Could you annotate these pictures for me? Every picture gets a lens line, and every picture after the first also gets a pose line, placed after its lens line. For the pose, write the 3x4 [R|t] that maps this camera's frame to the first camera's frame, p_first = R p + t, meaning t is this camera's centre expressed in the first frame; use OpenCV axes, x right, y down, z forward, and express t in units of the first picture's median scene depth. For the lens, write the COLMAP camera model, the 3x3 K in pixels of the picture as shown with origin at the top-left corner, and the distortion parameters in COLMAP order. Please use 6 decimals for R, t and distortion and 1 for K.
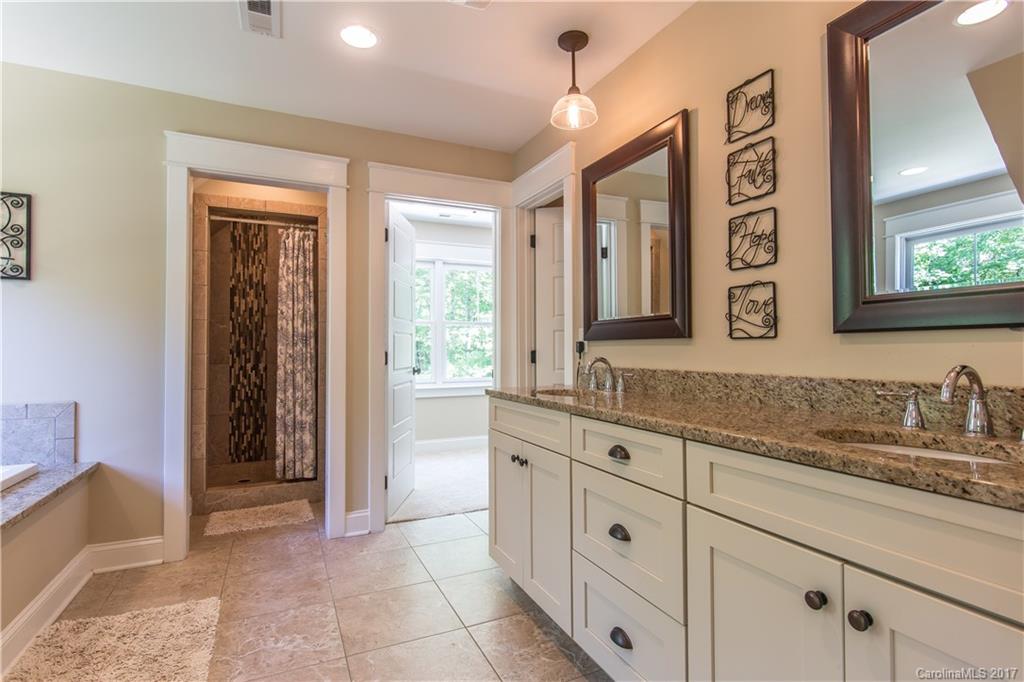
lens RADIAL K [[495.2, 0, 507.1], [0, 495.2, 341.8], [0, 0, 1]] dist [0.004621, -0.002347]
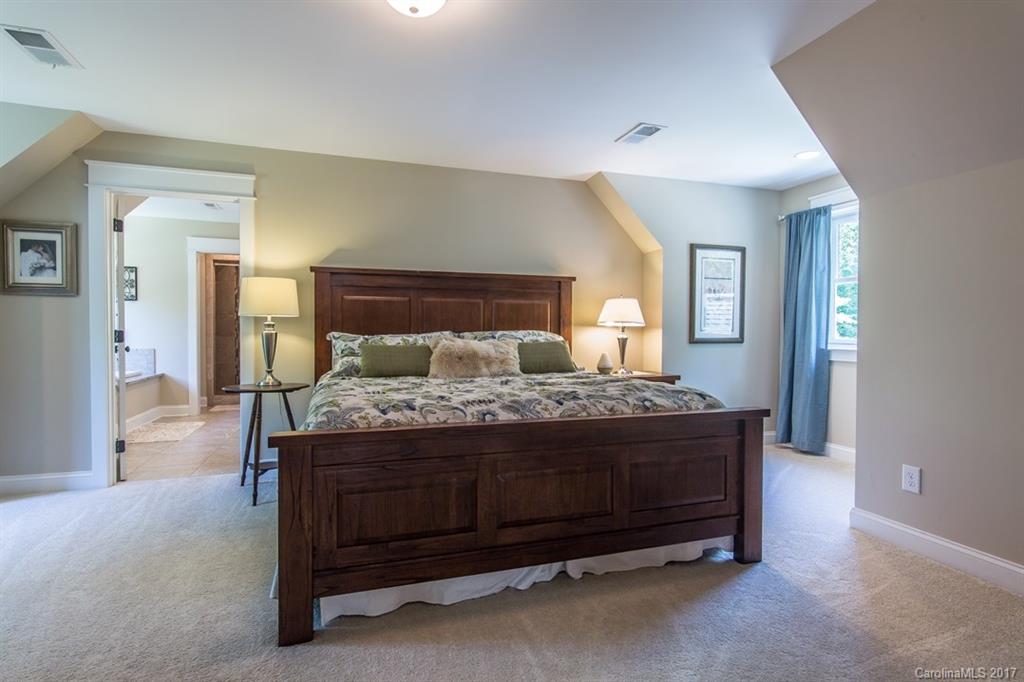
lens RADIAL K [[495.2, 0, 511.5], [0, 495.2, 341.6], [0, 0, 1]] dist [0.004621, -0.002347]
pose [[0.994803, 0.009387, -0.101386, 0.810337], [-0.006135, 0.999458, 0.032344, -0.004079], [0.101635, -0.031554, 0.994321, -0.898295]]
